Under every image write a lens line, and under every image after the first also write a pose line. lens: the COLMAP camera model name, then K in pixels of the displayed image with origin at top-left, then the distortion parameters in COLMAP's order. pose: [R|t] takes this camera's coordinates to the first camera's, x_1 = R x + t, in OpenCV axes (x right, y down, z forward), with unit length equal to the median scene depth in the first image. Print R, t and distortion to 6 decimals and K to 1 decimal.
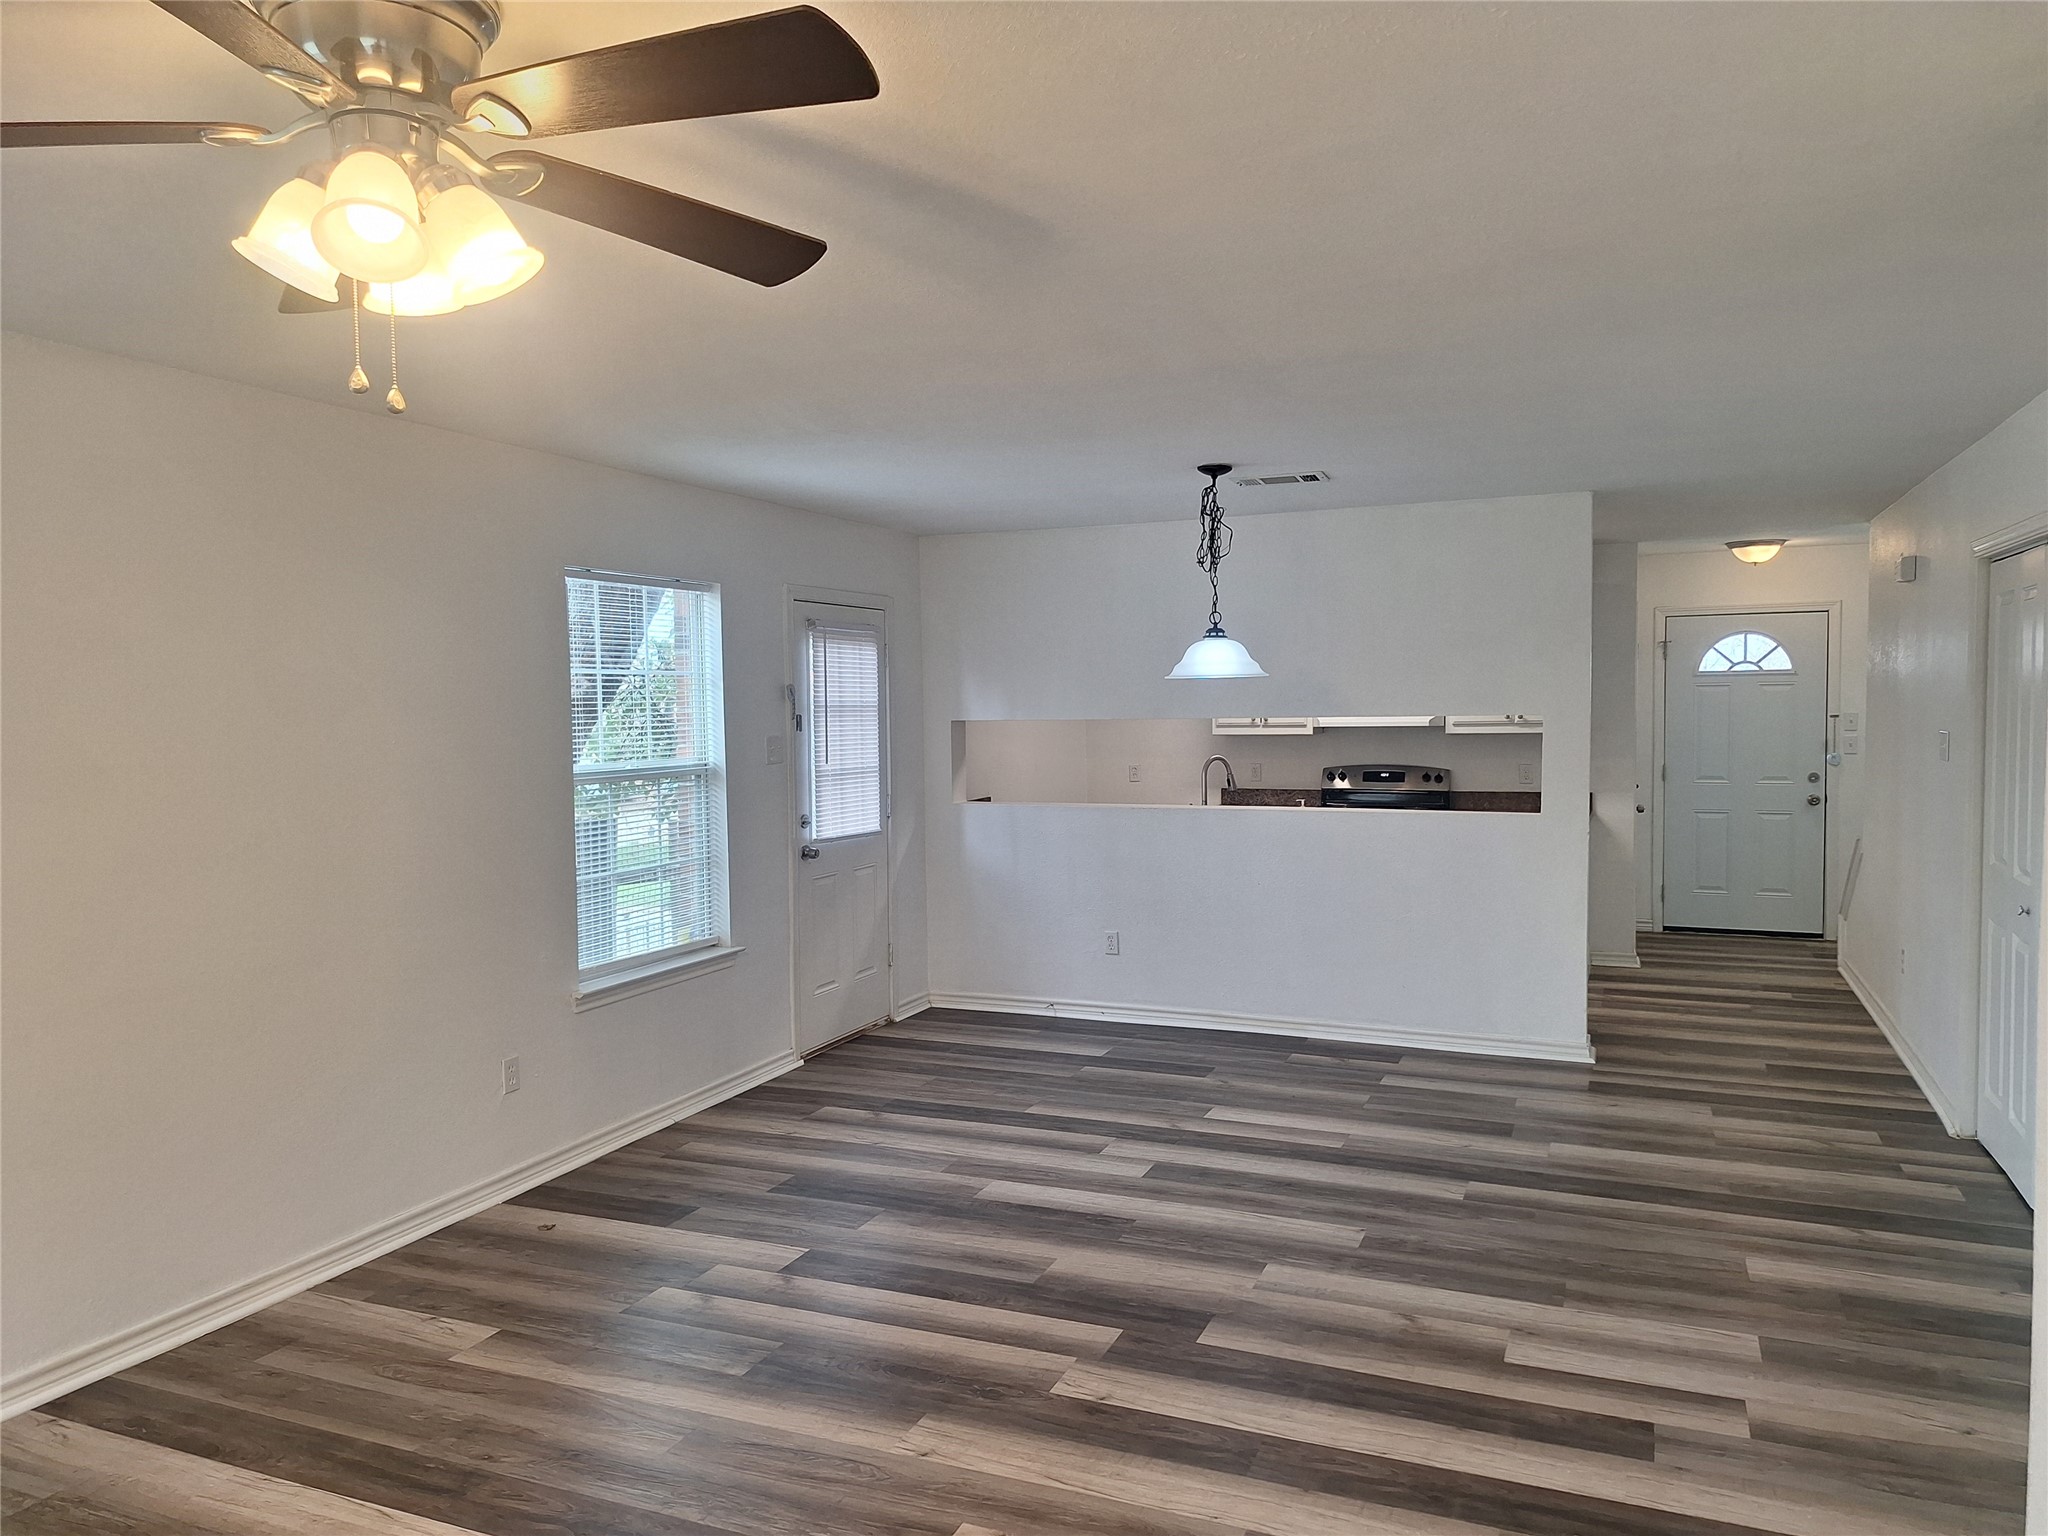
lens RADIAL K [[1439.2, 0, 1026.2], [0, 1439.2, 753.3], [0, 0, 1]] dist [0.091698, -0.096751]
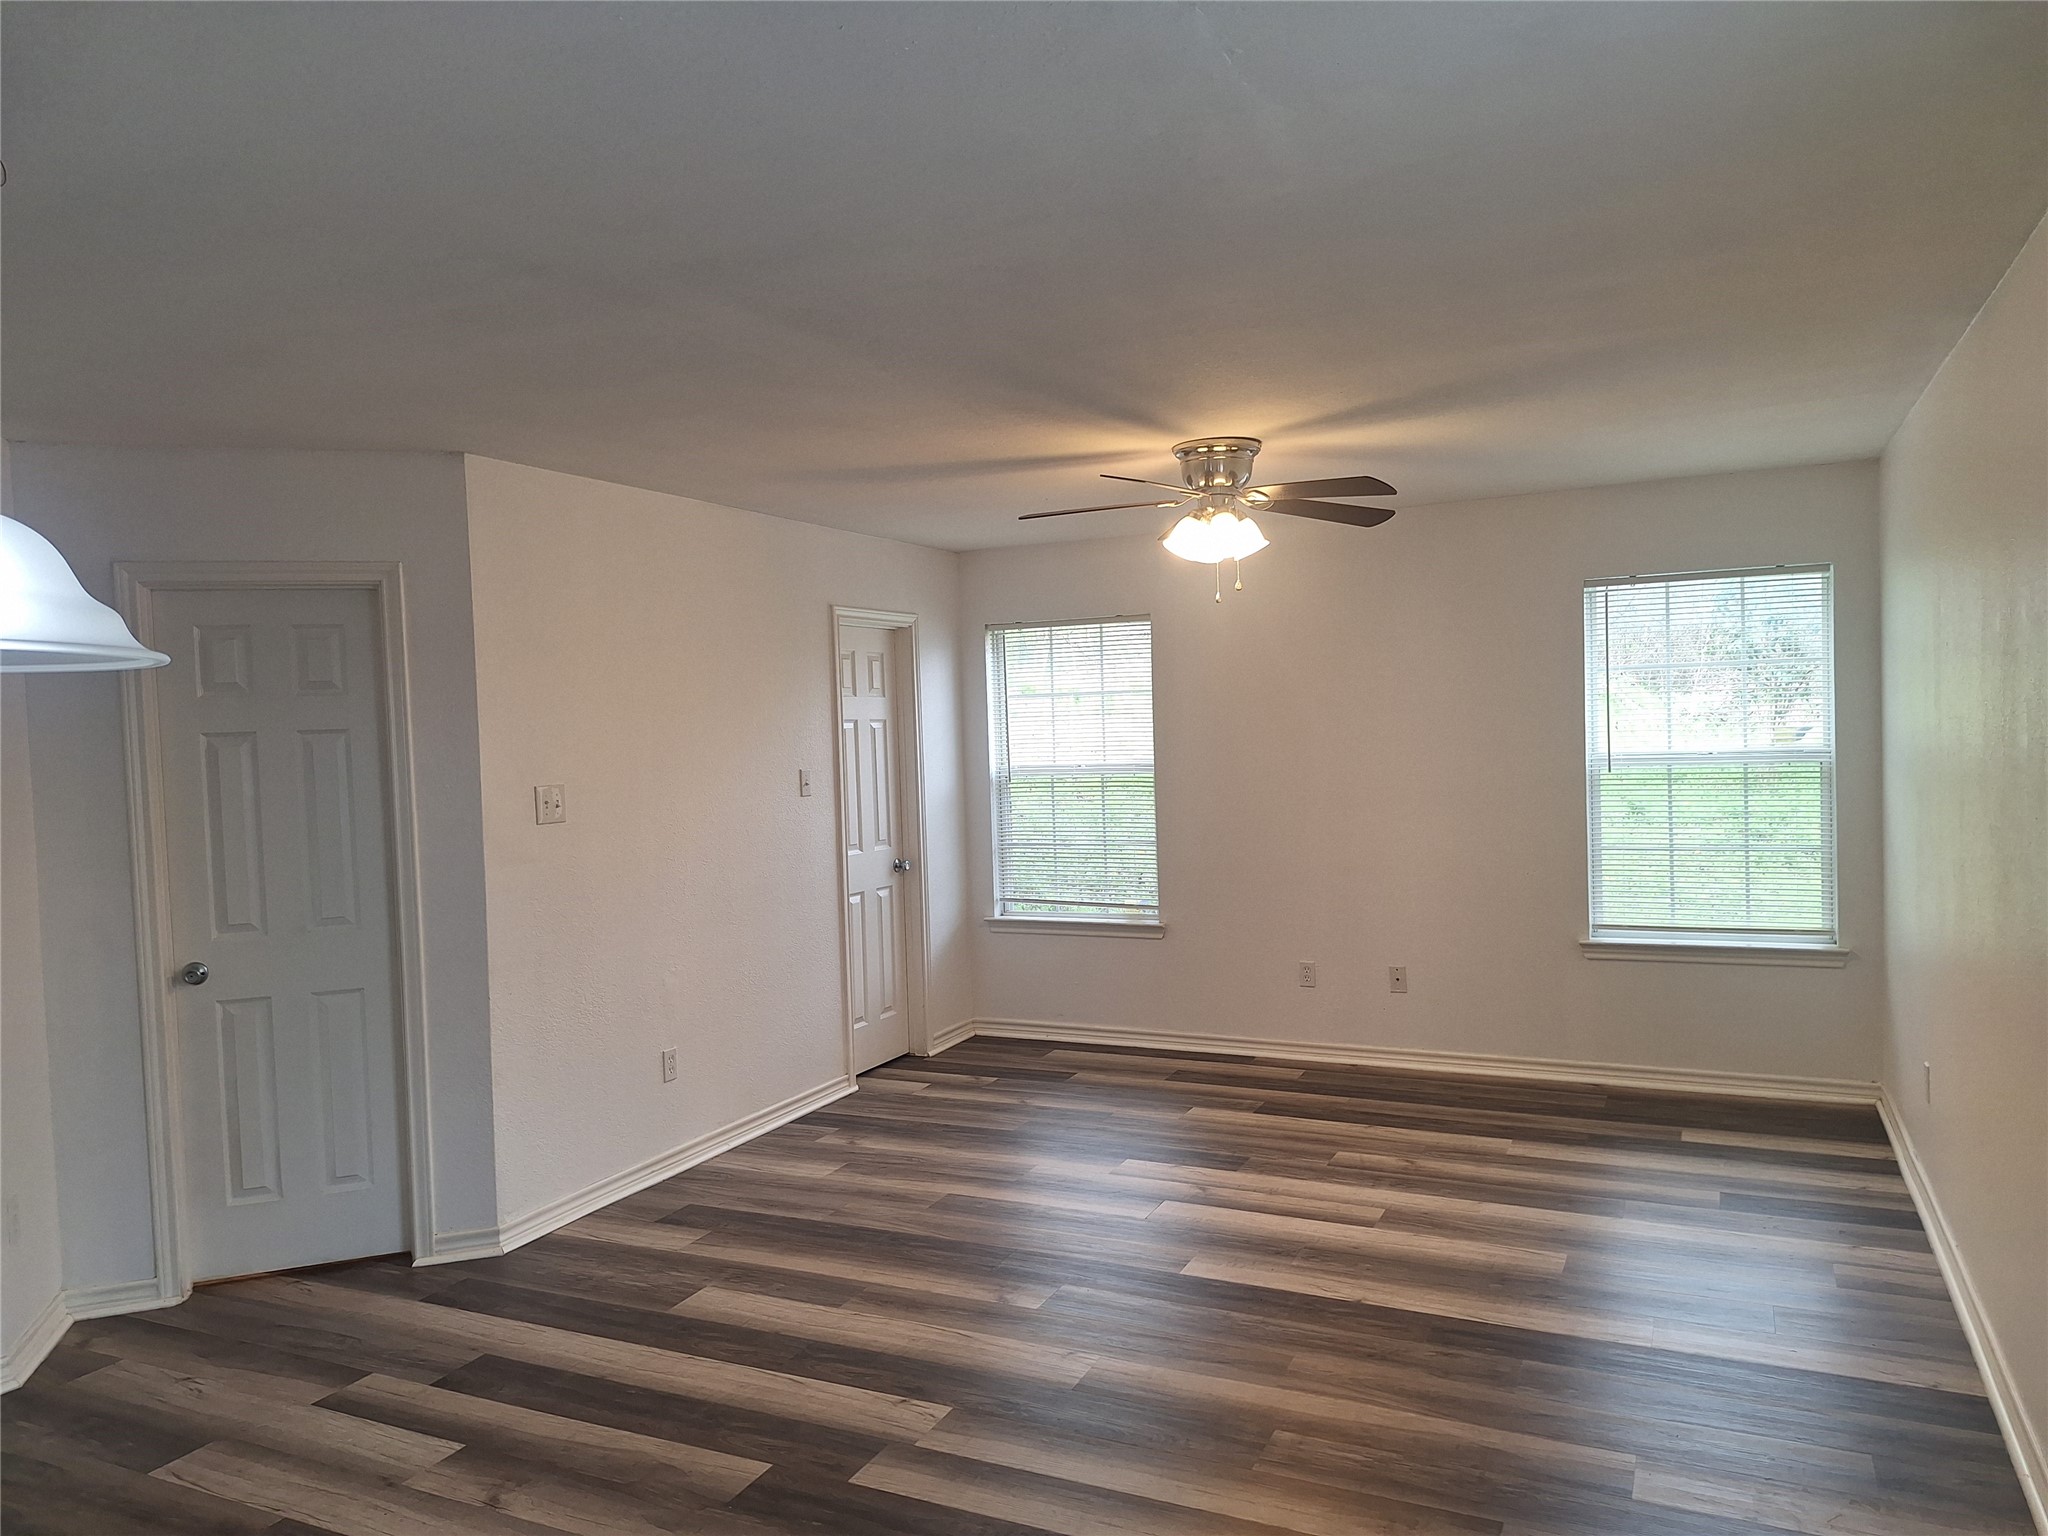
lens RADIAL K [[1439.2, 0, 1004.3], [0, 1439.2, 808.4], [0, 0, 1]] dist [0.091698, -0.096751]
pose [[-0.997146, 0.041301, 0.063193, -0.065590], [0.047422, 0.993993, 0.098639, -0.047609], [-0.058740, 0.101355, -0.993115, 1.276054]]
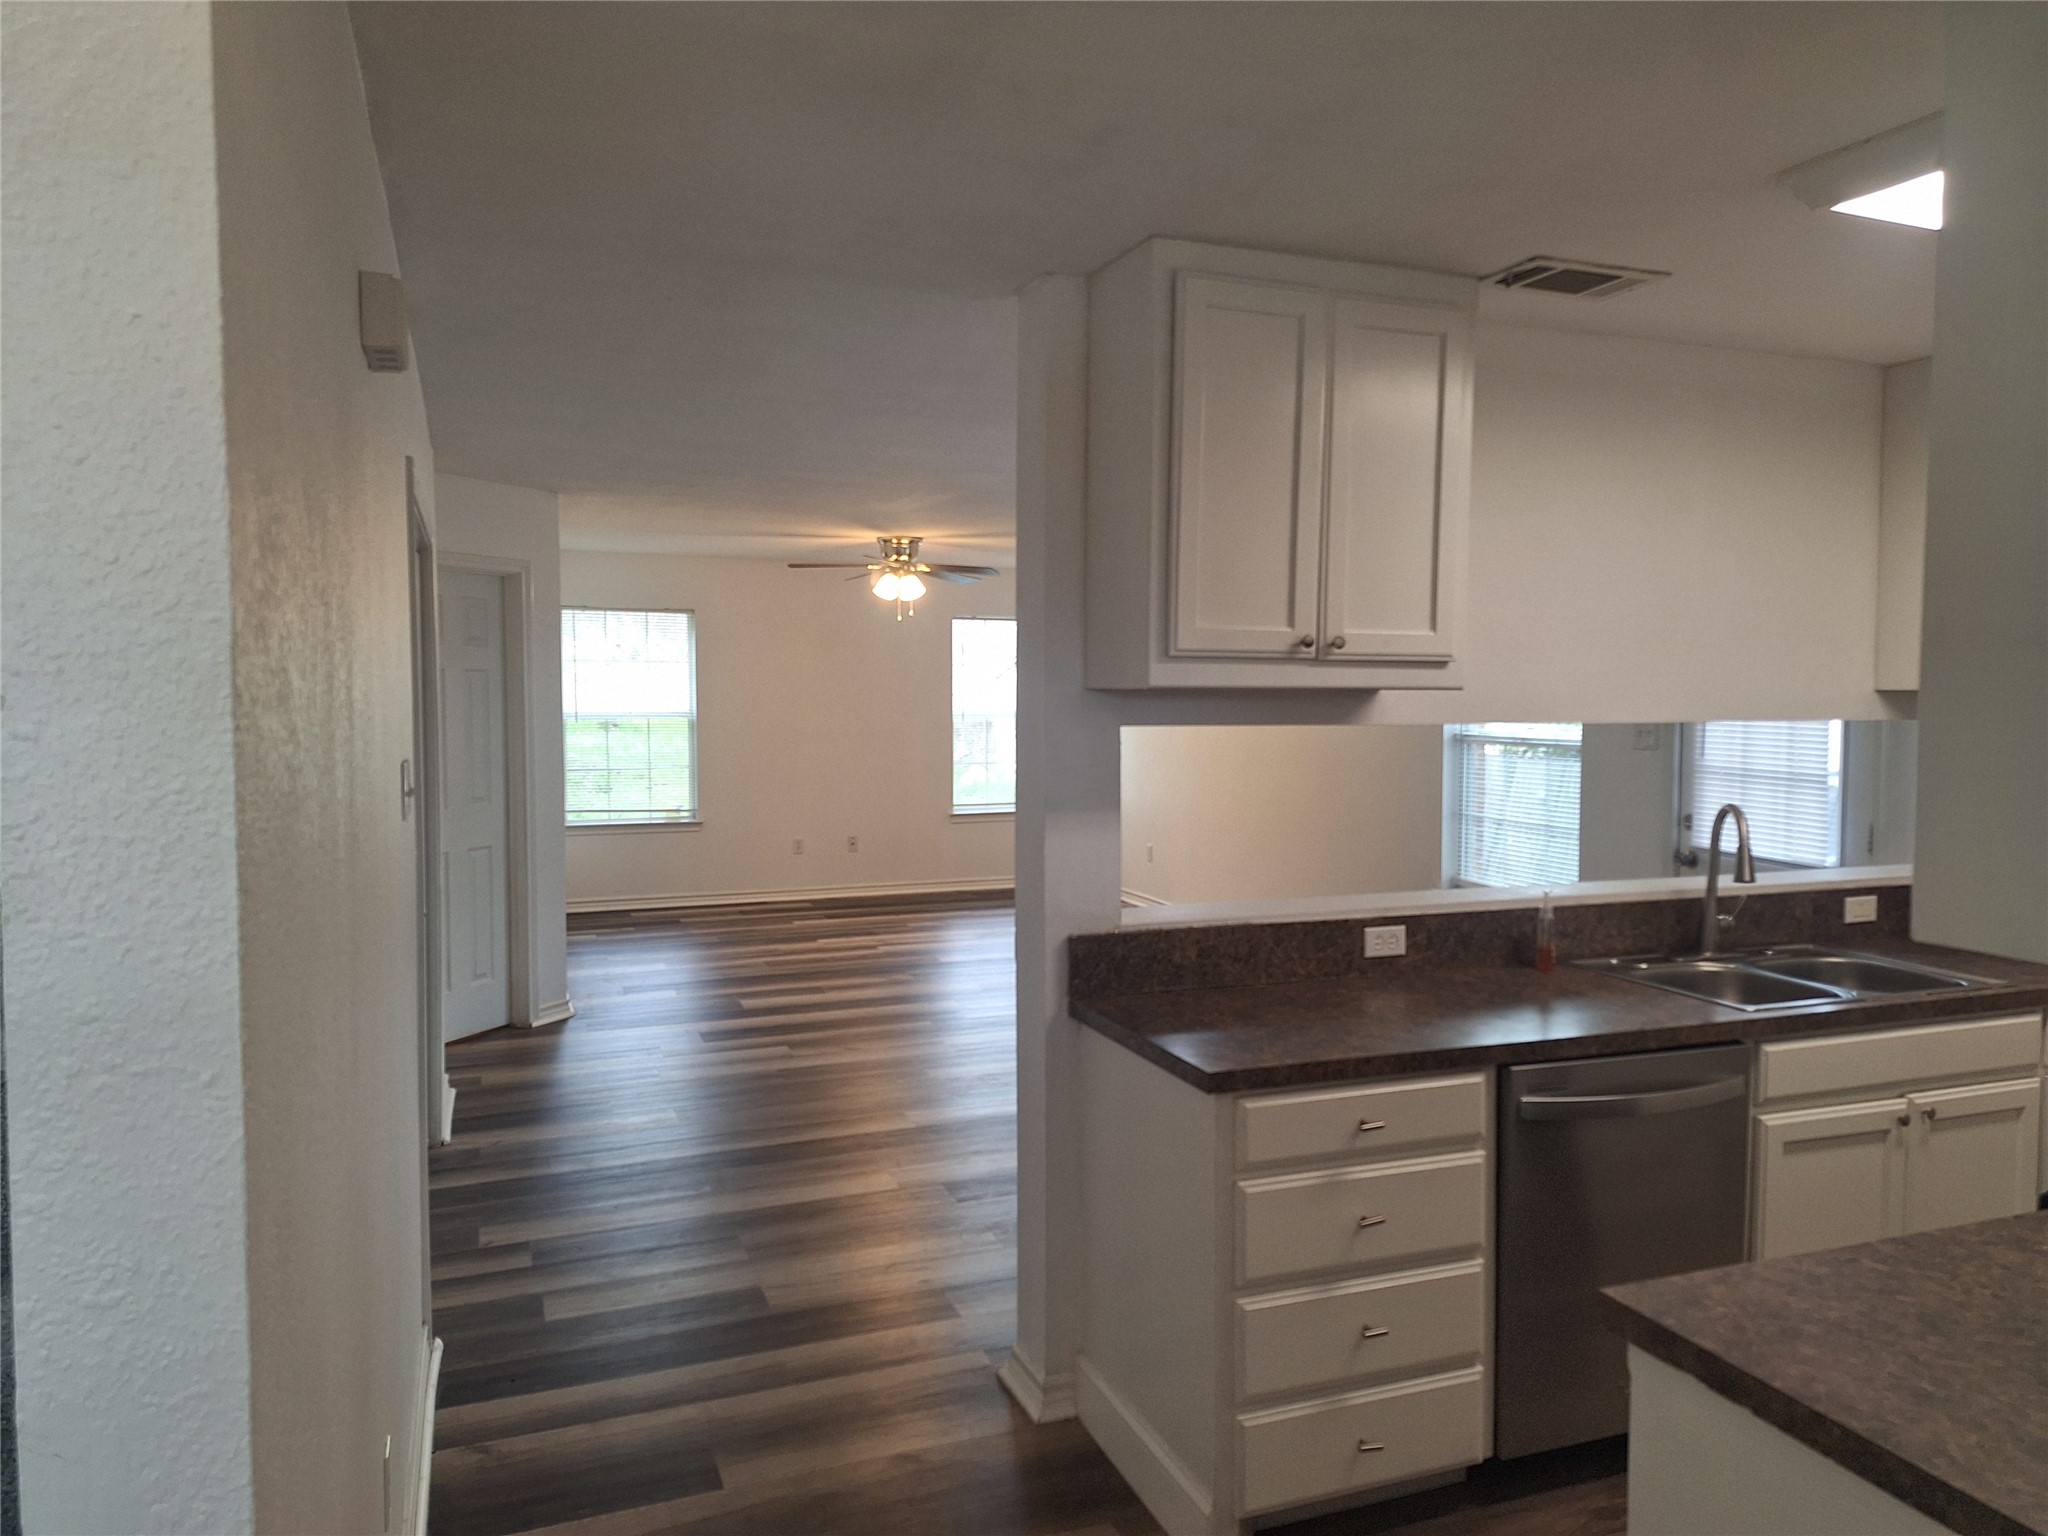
lens RADIAL K [[1439.2, 0, 1056.4], [0, 1439.2, 756.0], [0, 0, 1]] dist [0.091698, -0.096751]
pose [[-0.711114, 0.043883, -0.701706, 0.908833], [-0.023638, 0.995994, 0.086242, -0.073320], [0.702680, 0.077915, -0.707227, 1.689321]]
